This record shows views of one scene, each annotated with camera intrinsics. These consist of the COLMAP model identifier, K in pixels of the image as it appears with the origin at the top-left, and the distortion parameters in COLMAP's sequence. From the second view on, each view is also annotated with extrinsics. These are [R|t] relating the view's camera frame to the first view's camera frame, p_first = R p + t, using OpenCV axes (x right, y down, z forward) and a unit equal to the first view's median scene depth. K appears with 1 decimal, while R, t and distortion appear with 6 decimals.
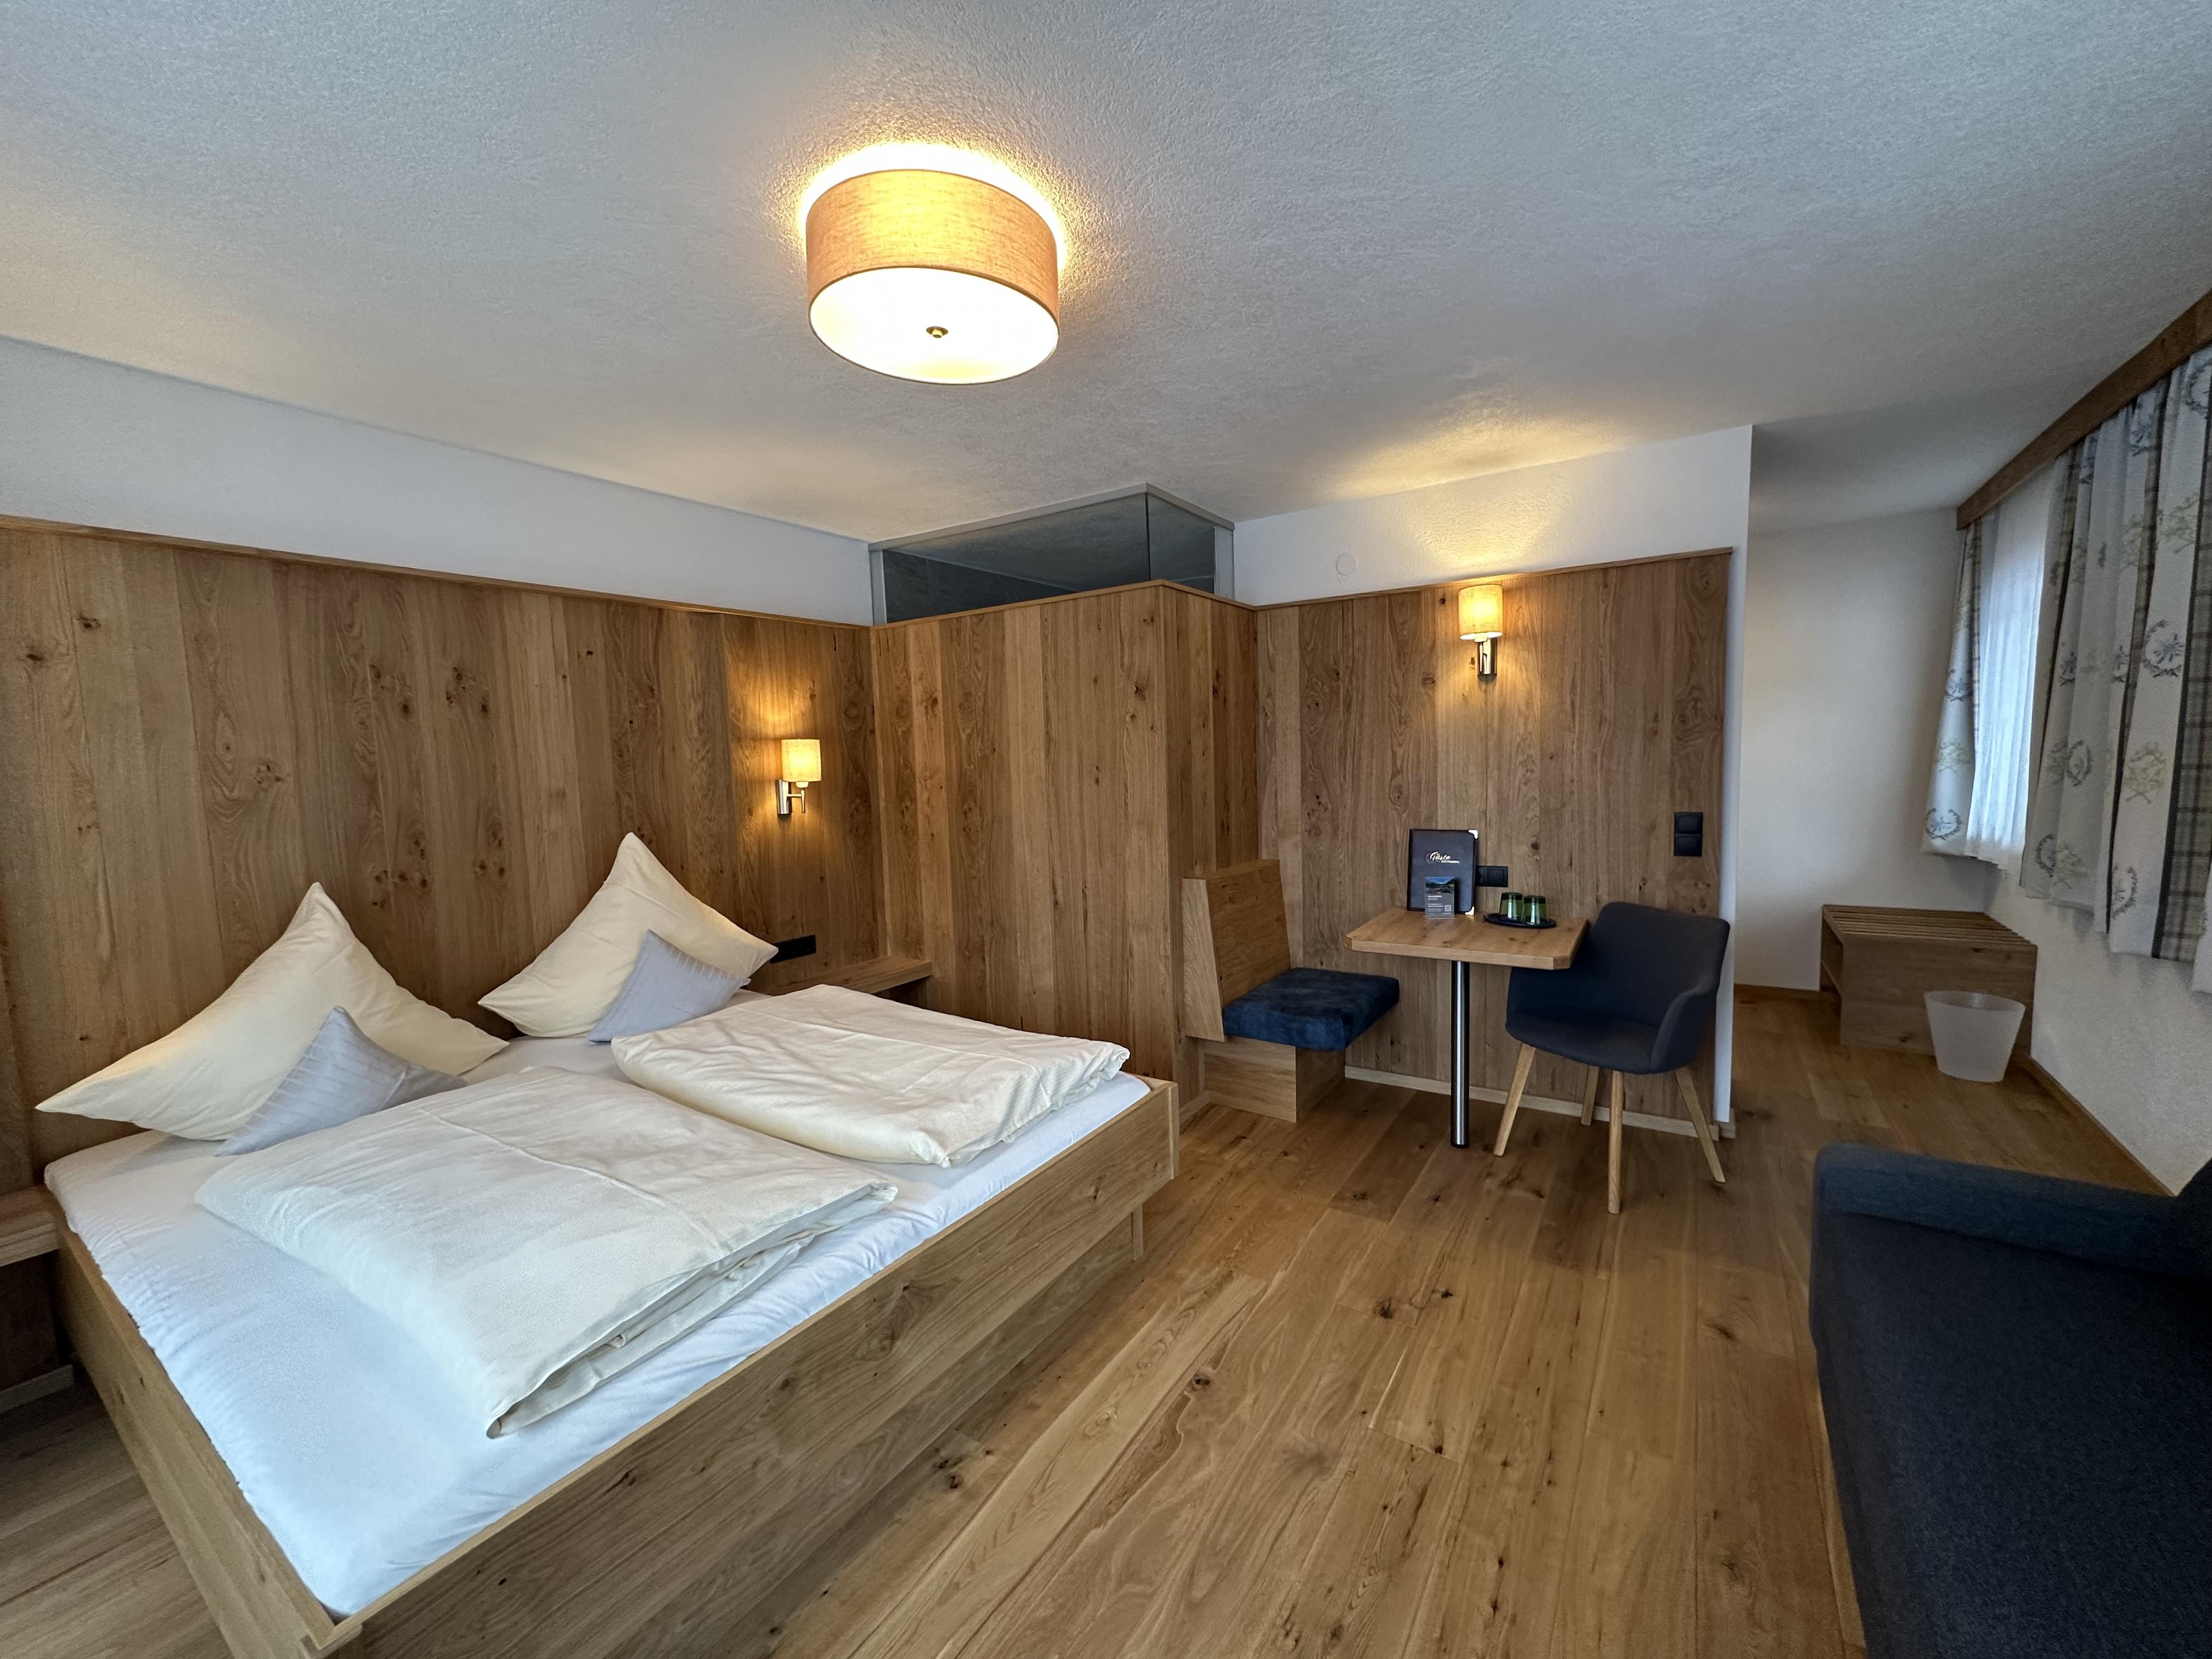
lens RADIAL K [[881.0, 0, 1102.9], [0, 881.0, 834.7], [0, 0, 1]] dist [-0.003991, -0.000756]
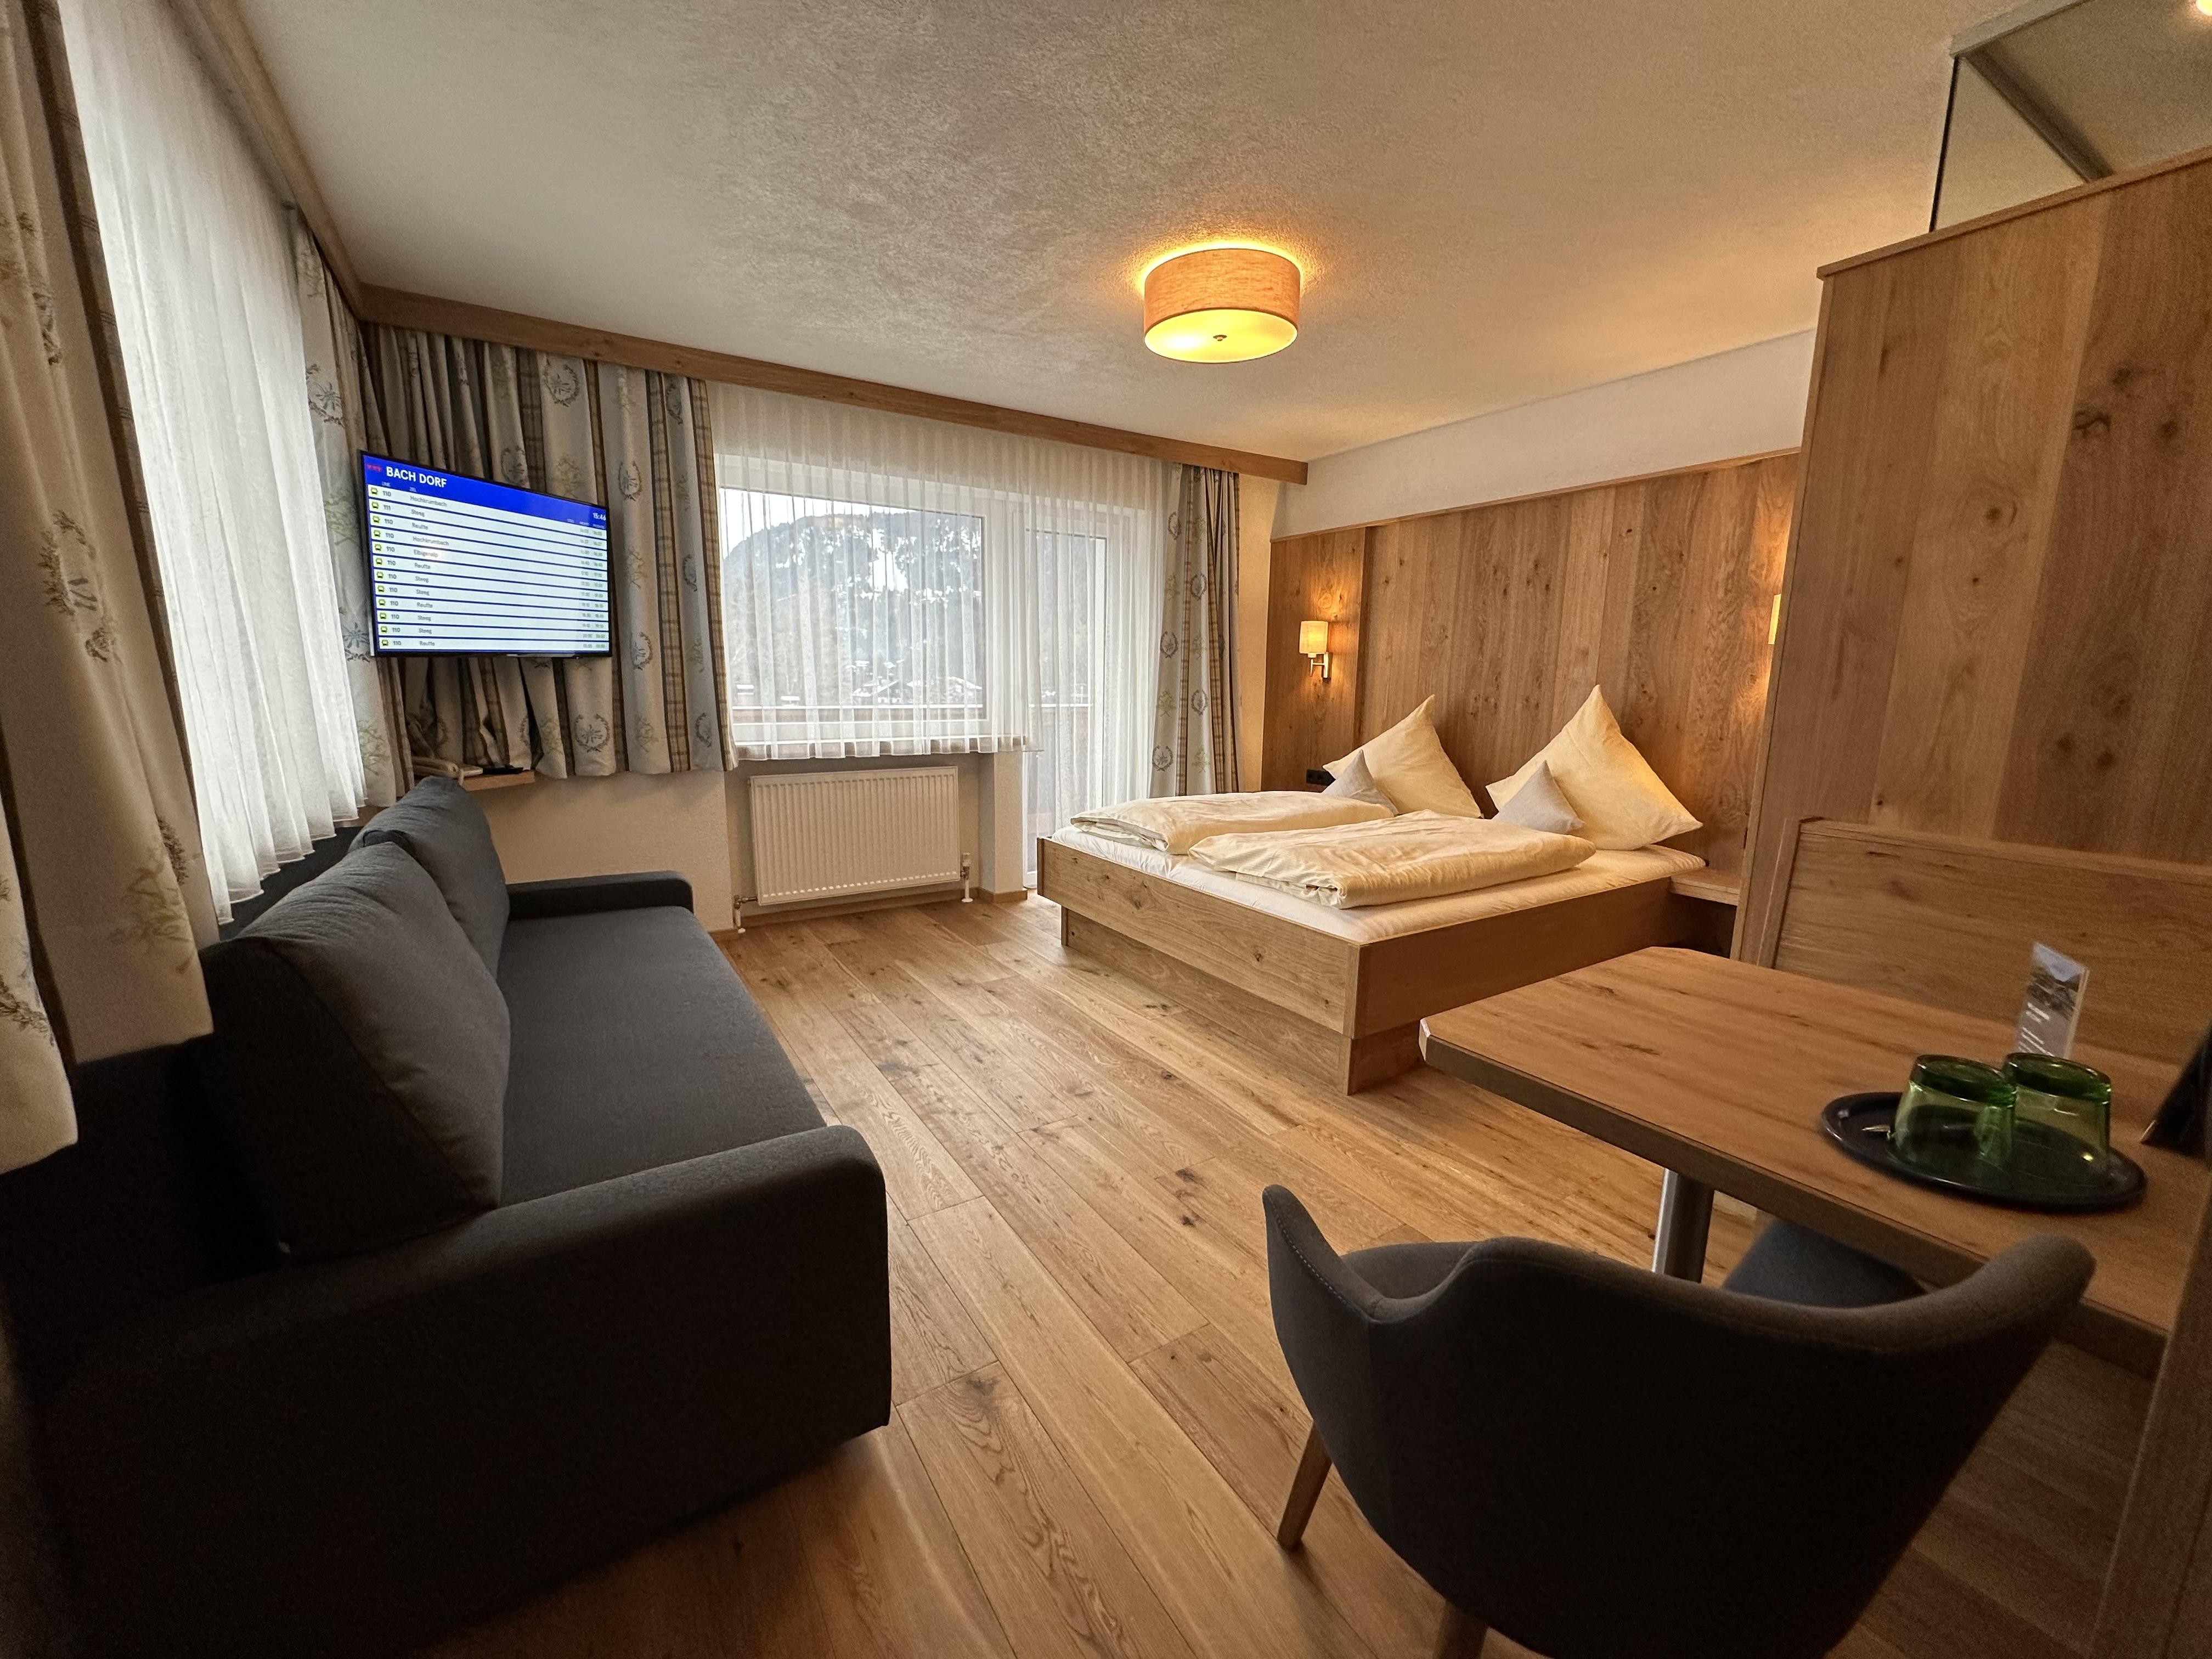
lens RADIAL K [[881.0, 0, 1106.5], [0, 881.0, 839.0], [0, 0, 1]] dist [-0.003991, -0.000756]
pose [[-0.410198, 0.191308, -0.891706, 0.911474], [-0.083725, 0.965723, 0.245703, -0.041446], [0.908145, 0.175445, -0.380120, 0.962531]]
